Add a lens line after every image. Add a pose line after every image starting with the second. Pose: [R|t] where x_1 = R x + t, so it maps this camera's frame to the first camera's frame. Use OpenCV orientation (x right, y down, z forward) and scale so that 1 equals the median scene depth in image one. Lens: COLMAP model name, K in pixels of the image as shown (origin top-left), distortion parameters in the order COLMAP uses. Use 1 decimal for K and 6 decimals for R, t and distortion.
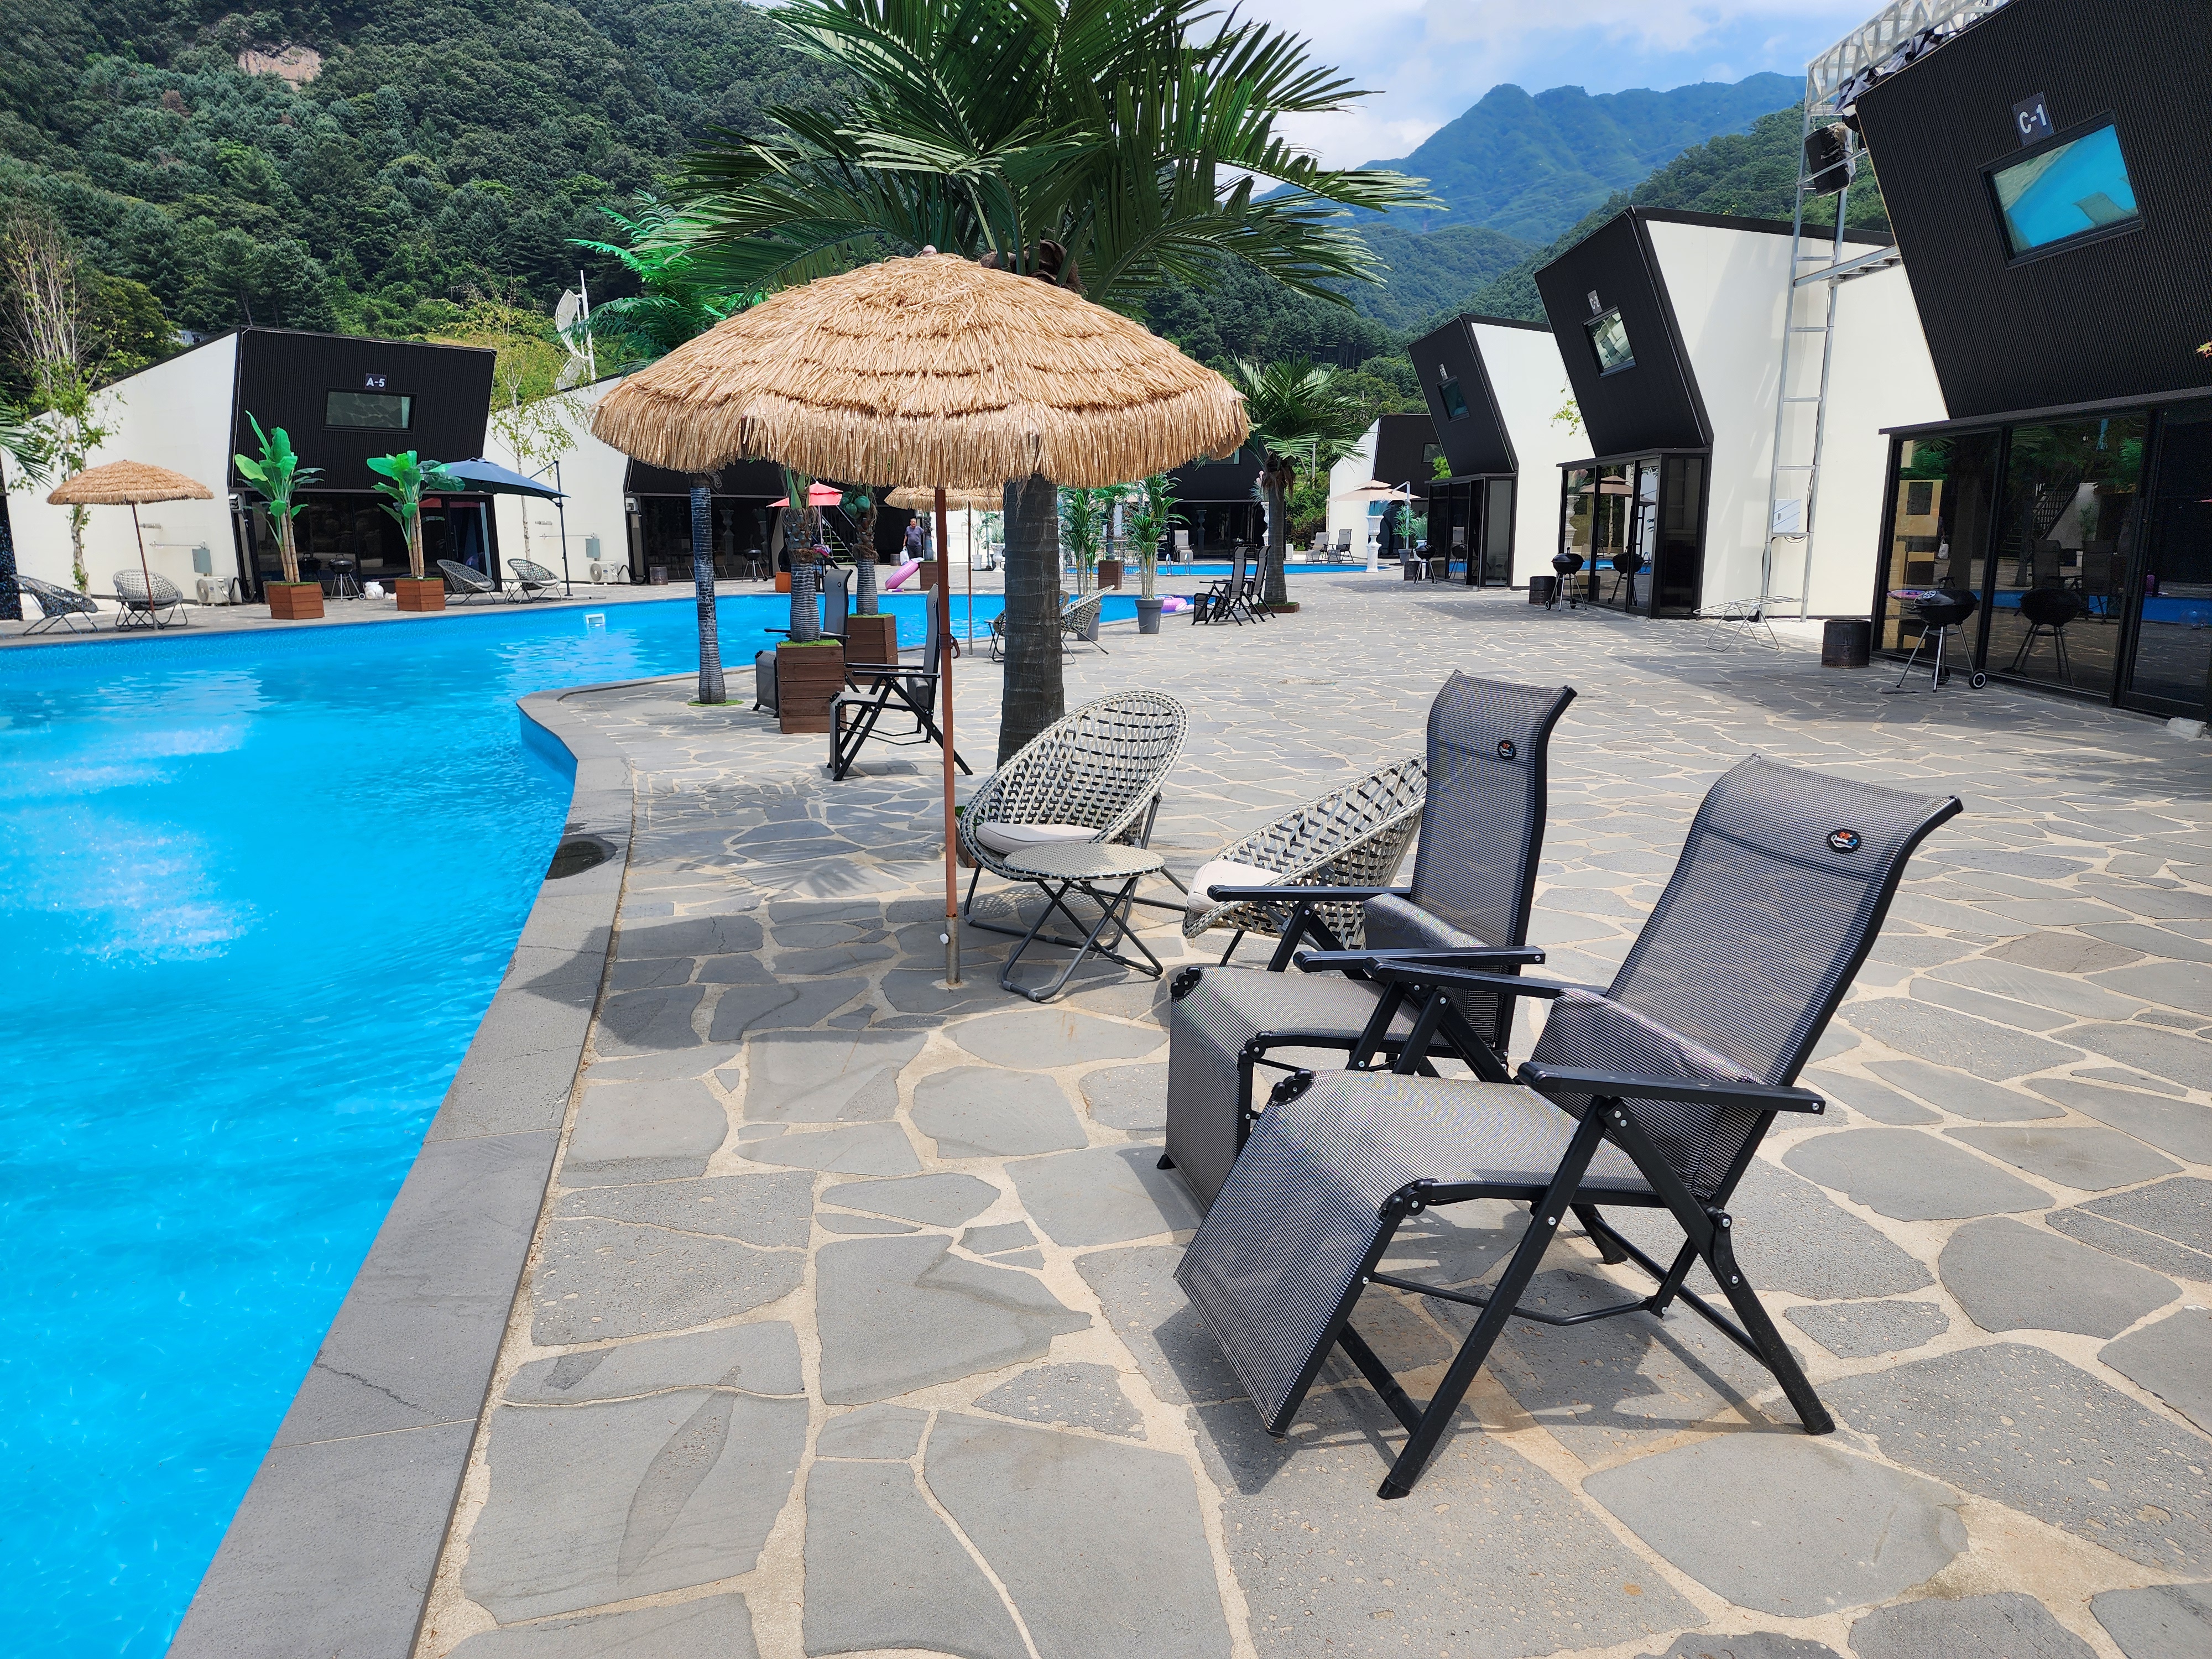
lens RADIAL K [[1482.6, 0, 1116.6], [0, 1482.6, 839.8], [0, 0, 1]] dist [0.074918, -0.068255]
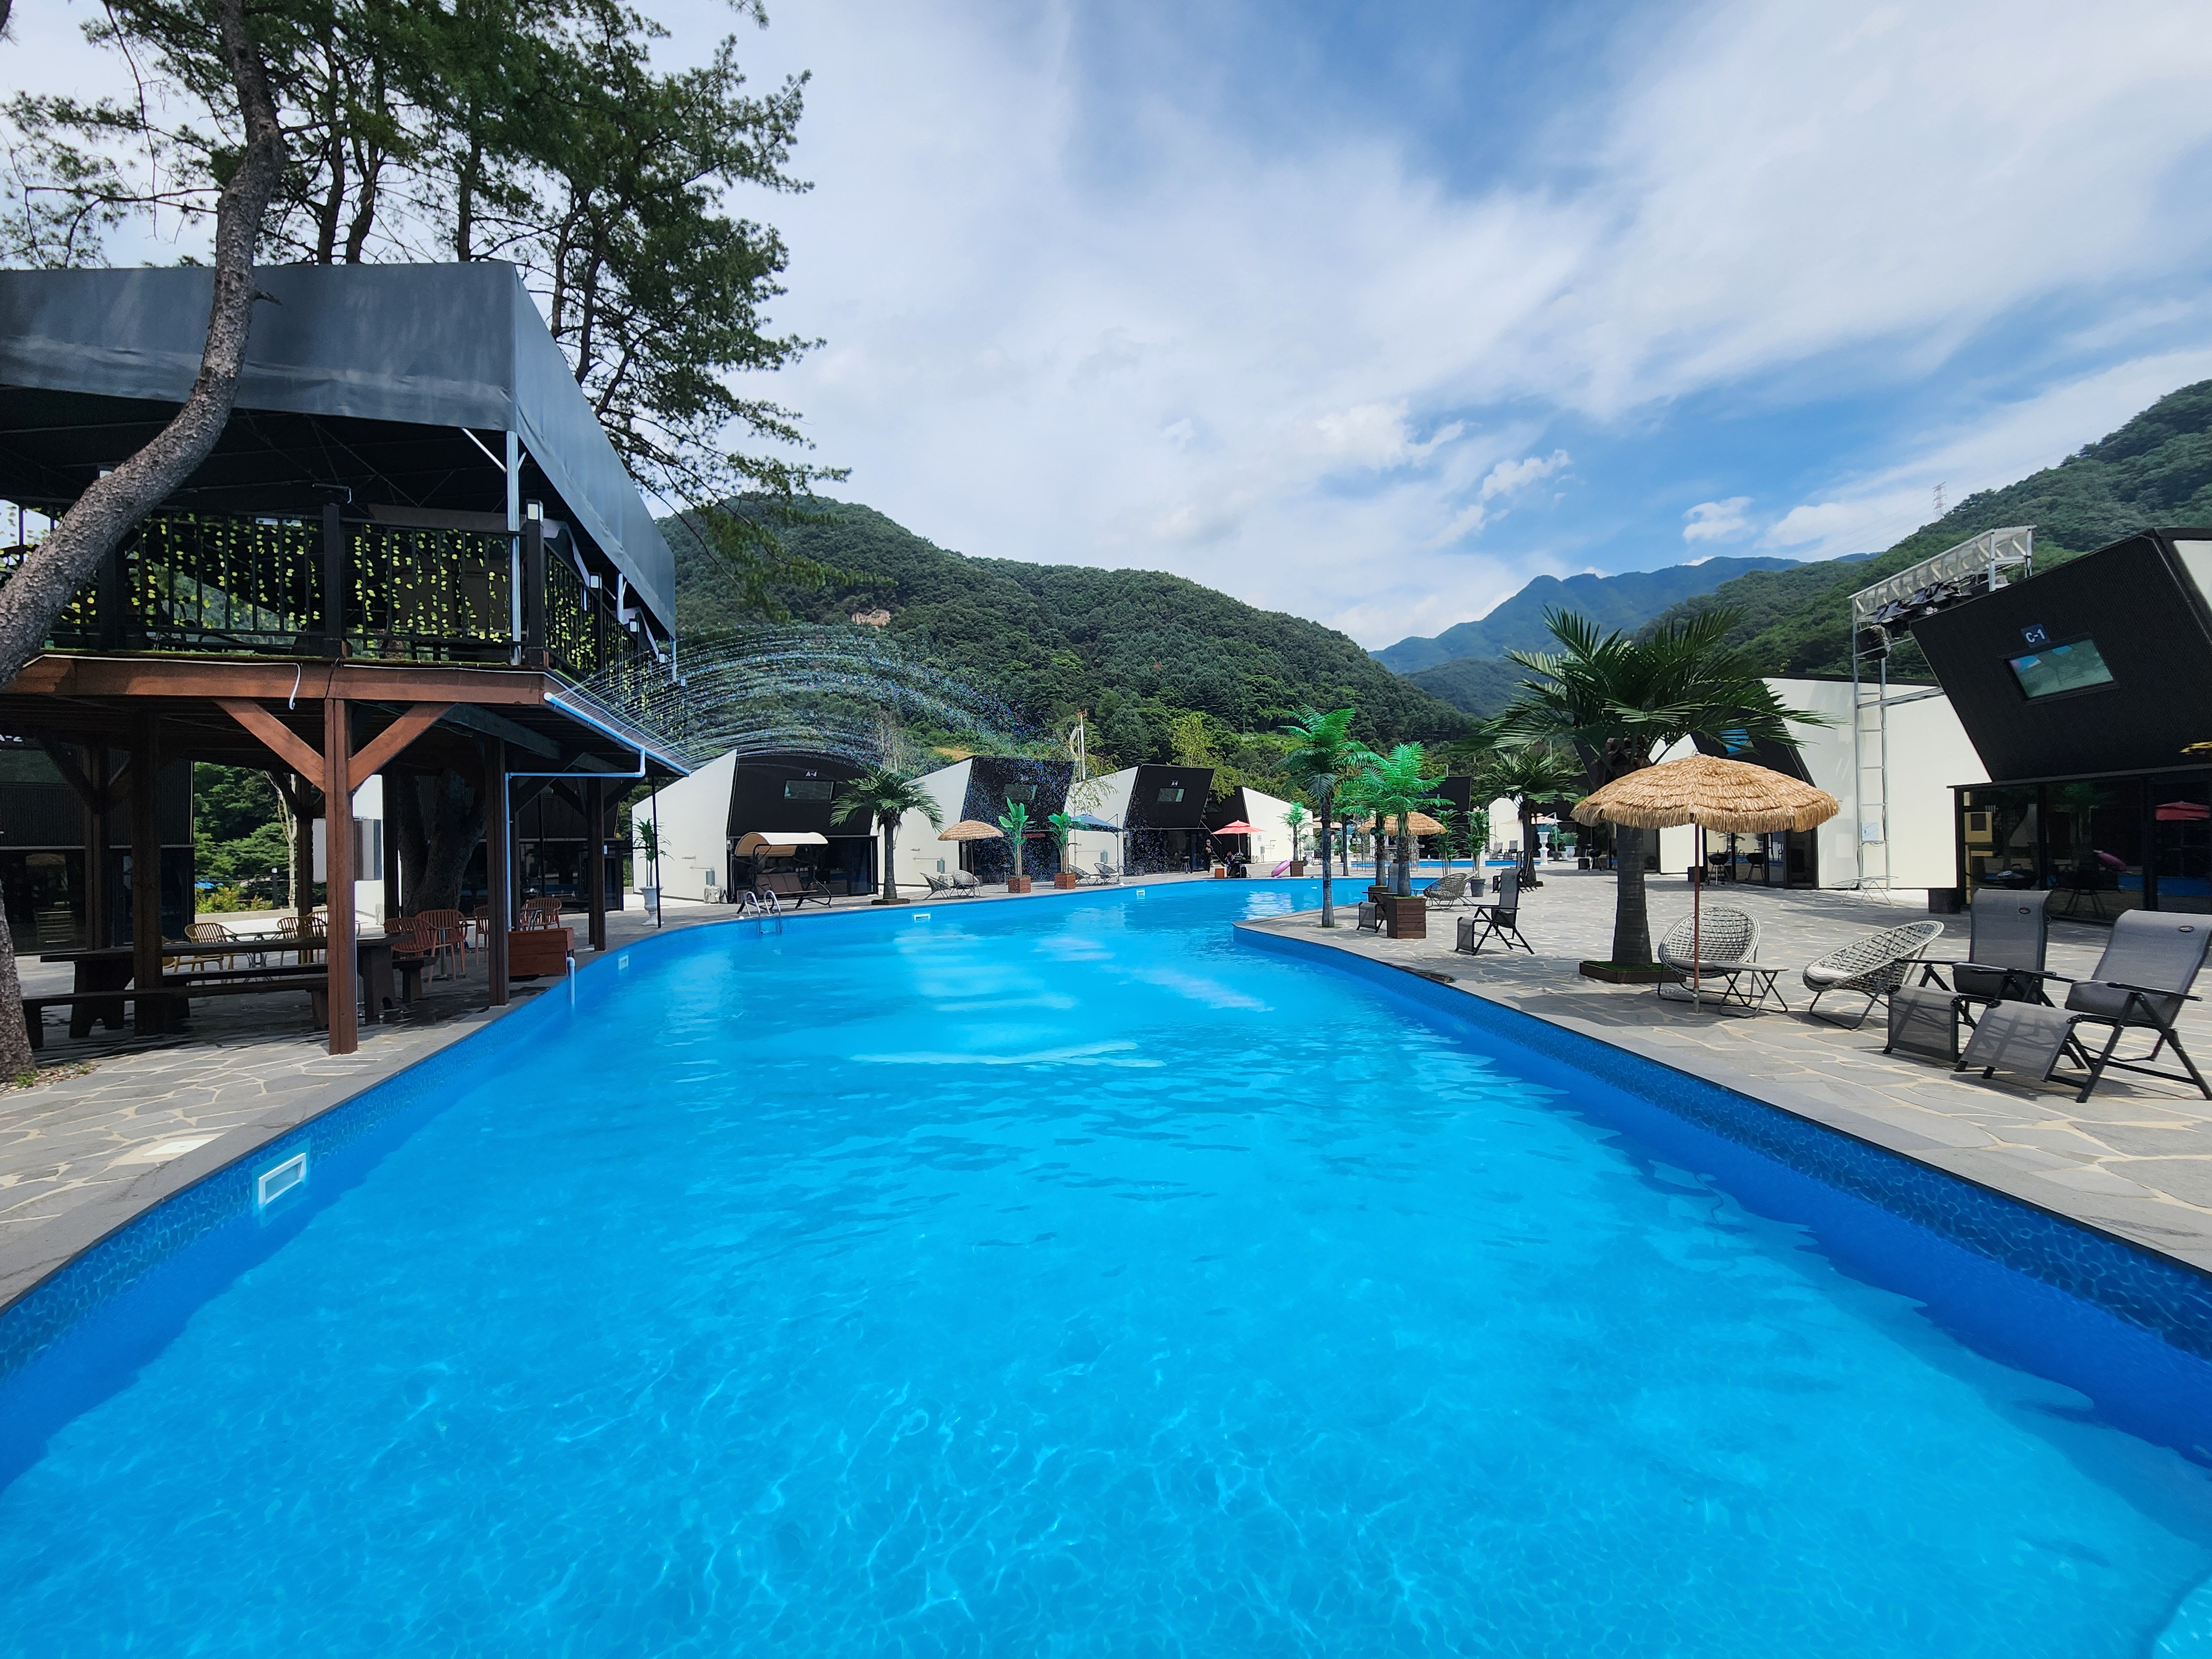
lens RADIAL K [[914.8, 0, 1099.3], [0, 914.8, 850.9], [0, 0, 1]] dist [-0.001437, 0.000466]
pose [[0.975390, -0.011900, -0.220165, -0.170904], [-0.031536, 0.980747, -0.192719, 0.035220], [0.218220, 0.194919, 0.956236, -0.183978]]
